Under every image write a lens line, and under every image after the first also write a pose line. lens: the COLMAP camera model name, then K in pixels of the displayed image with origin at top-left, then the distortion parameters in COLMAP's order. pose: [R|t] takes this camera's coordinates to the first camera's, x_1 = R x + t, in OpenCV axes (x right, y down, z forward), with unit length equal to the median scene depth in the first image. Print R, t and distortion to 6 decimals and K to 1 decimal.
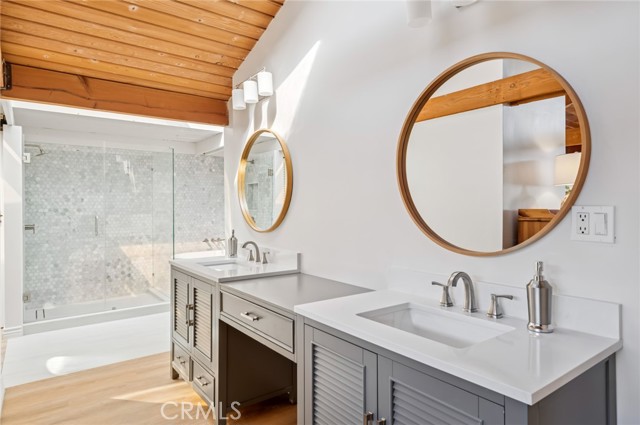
lens RADIAL K [[384.0, 0, 320.0], [0, 384.0, 212.5], [0, 0, 1]] dist [0.001062, -0.001427]
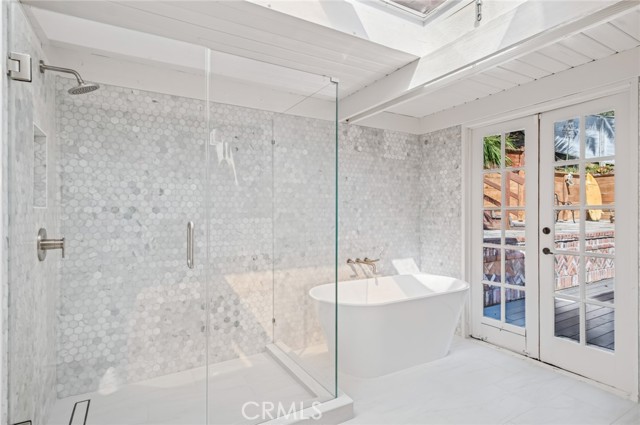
lens RADIAL K [[340.7, 0, 319.3], [0, 340.7, 218.0], [0, 0, 1]] dist [0.000915, 0.000594]
pose [[0.991807, 0.005326, -0.127632, -0.332374], [-0.005777, 0.999978, -0.003159, 0.005633], [0.127612, 0.003871, 0.991817, 0.545173]]
